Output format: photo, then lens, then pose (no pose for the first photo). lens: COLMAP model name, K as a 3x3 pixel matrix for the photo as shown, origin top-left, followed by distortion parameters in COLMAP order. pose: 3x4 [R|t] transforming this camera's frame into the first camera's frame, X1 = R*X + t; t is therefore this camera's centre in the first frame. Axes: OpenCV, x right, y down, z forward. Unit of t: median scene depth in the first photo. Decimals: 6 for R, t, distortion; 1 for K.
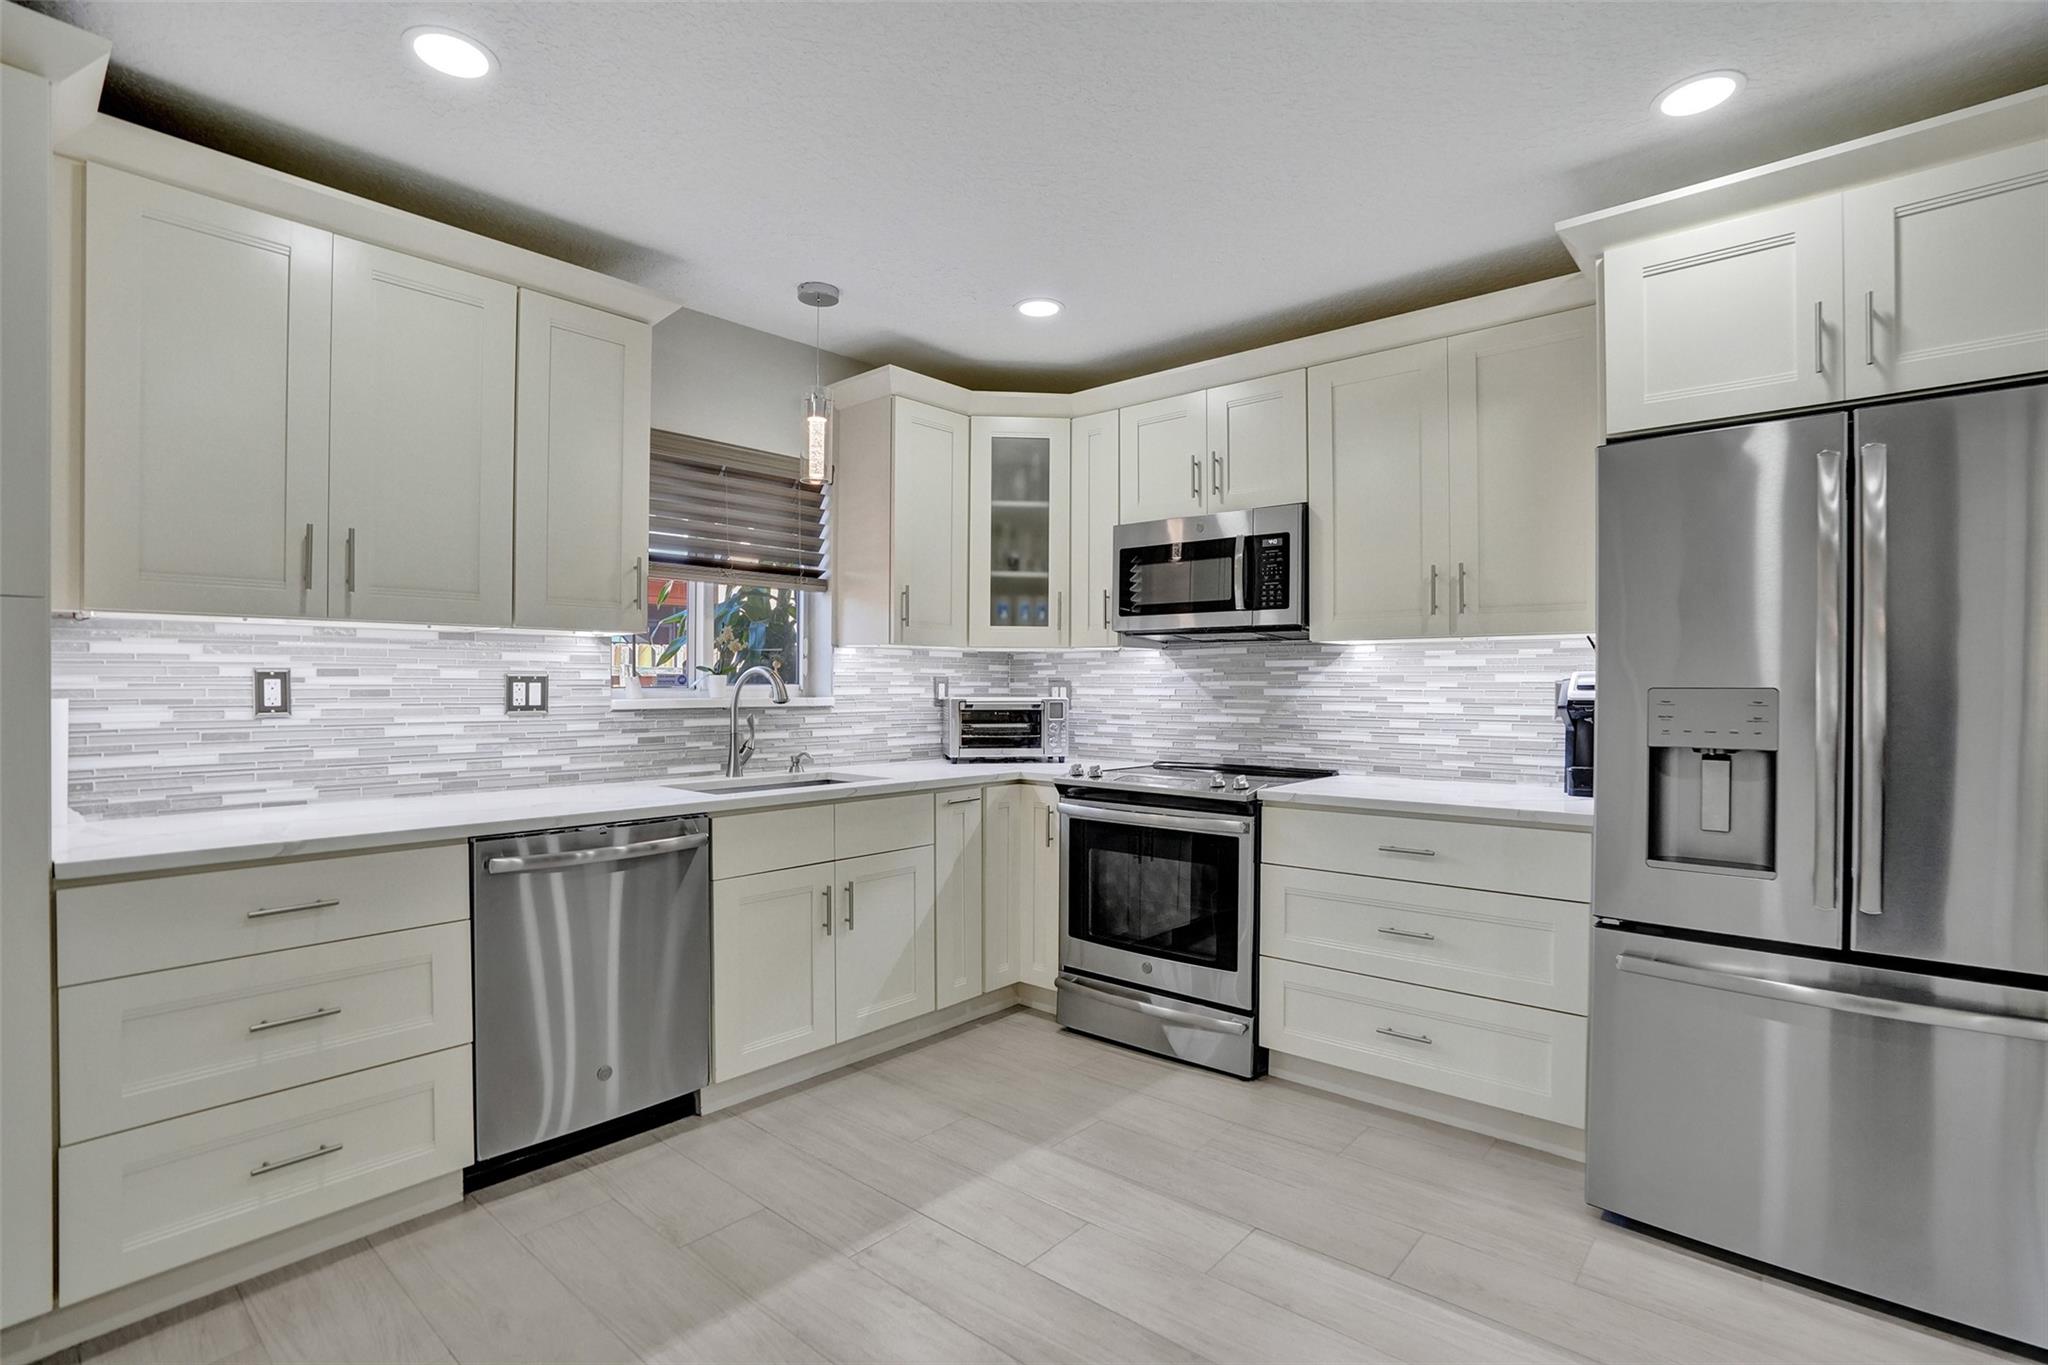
lens RADIAL K [[962.6, 0, 1024.0], [0, 962.6, 682.5], [0, 0, 1]] dist [-0.055011, 0.024182]
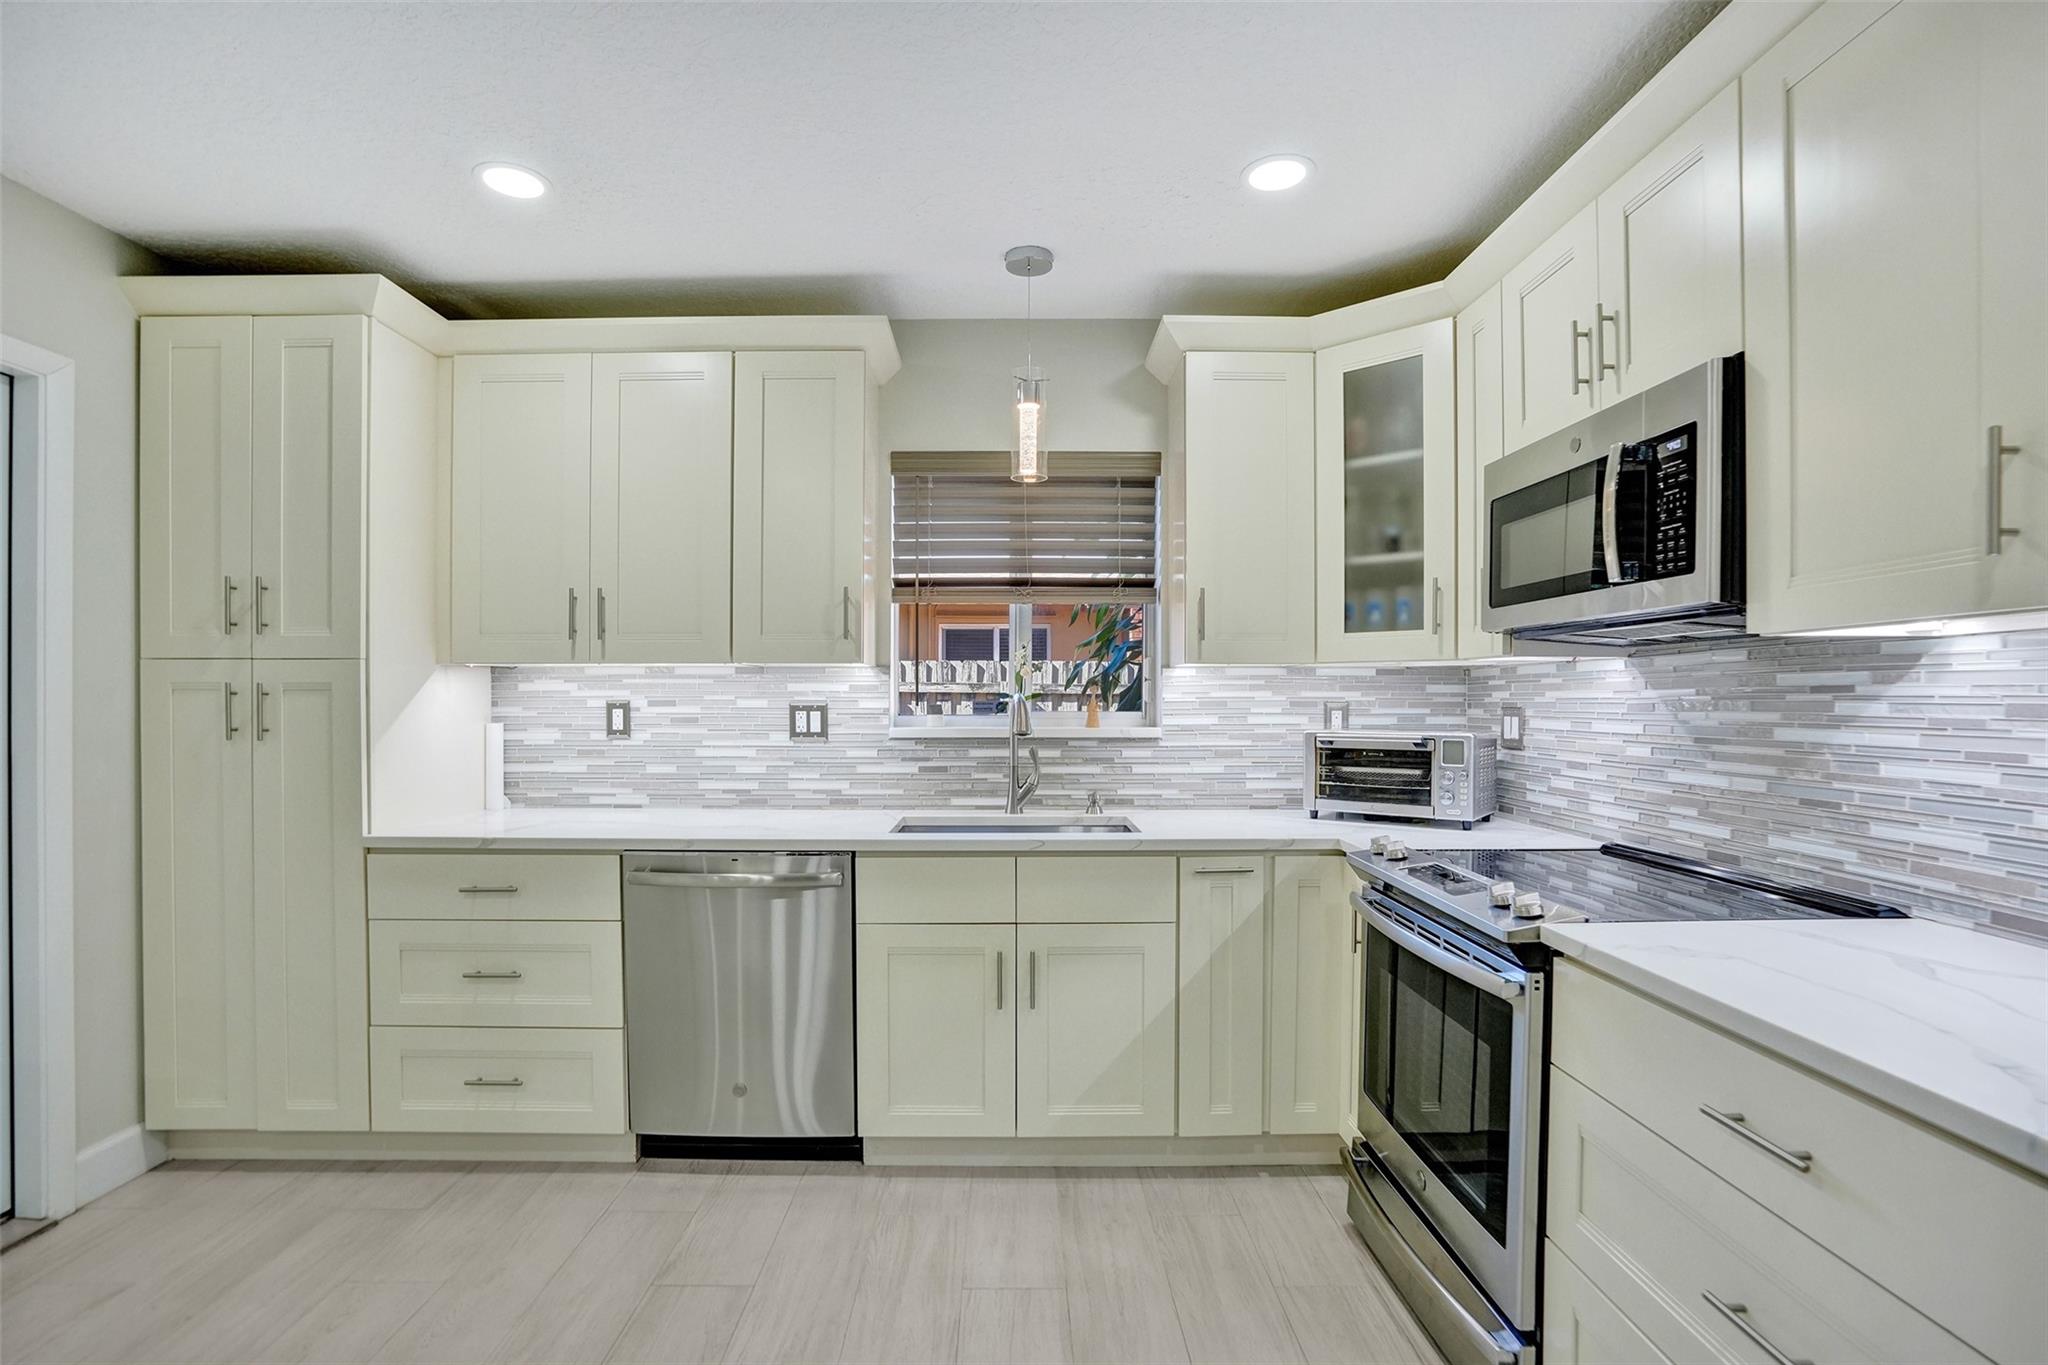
lens RADIAL K [[949.7, 0, 1012.4], [0, 949.7, 701.2], [0, 0, 1]] dist [-0.076031, 0.032313]
pose [[0.668893, -0.000581, -0.743359, 0.388669], [0.002778, 0.999995, 0.001718, -0.011188], [0.743354, -0.003214, 0.668891, 0.405396]]
